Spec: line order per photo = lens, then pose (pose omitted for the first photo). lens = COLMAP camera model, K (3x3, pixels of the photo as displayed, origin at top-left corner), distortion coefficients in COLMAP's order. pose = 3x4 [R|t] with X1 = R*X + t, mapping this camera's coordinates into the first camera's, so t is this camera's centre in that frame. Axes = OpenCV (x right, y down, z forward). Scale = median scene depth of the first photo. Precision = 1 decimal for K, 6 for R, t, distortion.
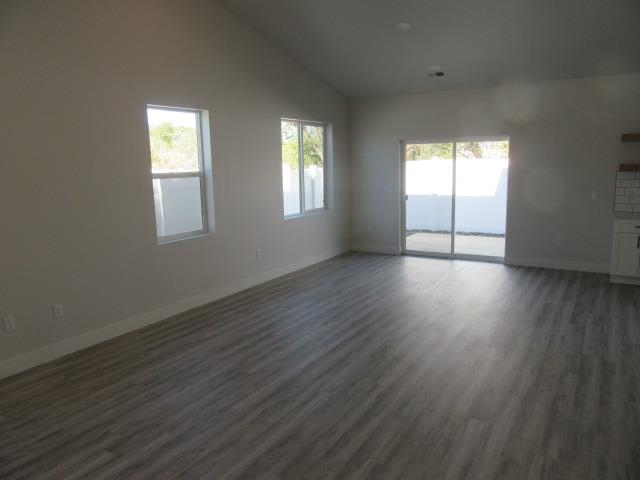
lens RADIAL K [[474.9, 0, 320.0], [0, 474.9, 240.0], [0, 0, 1]] dist [-0.007942, 0.005905]
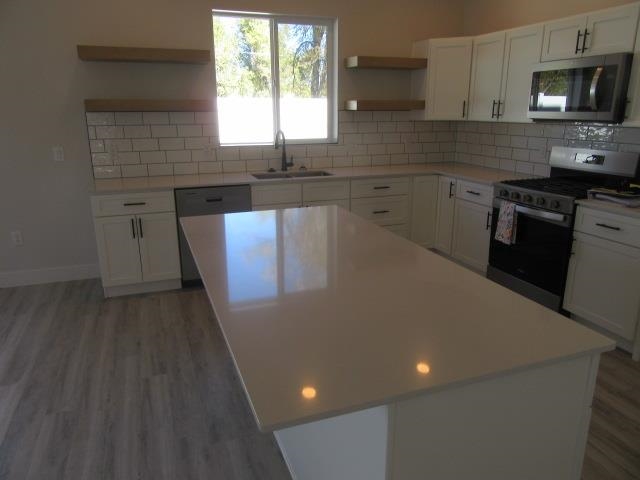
lens RADIAL K [[474.9, 0, 320.0], [0, 474.9, 240.0], [0, 0, 1]] dist [-0.007942, 0.005905]
pose [[0.613850, -0.185410, 0.767340, 0.408549], [0.106117, 0.982586, 0.152528, -0.059037], [-0.782258, -0.012201, 0.622835, 0.500468]]
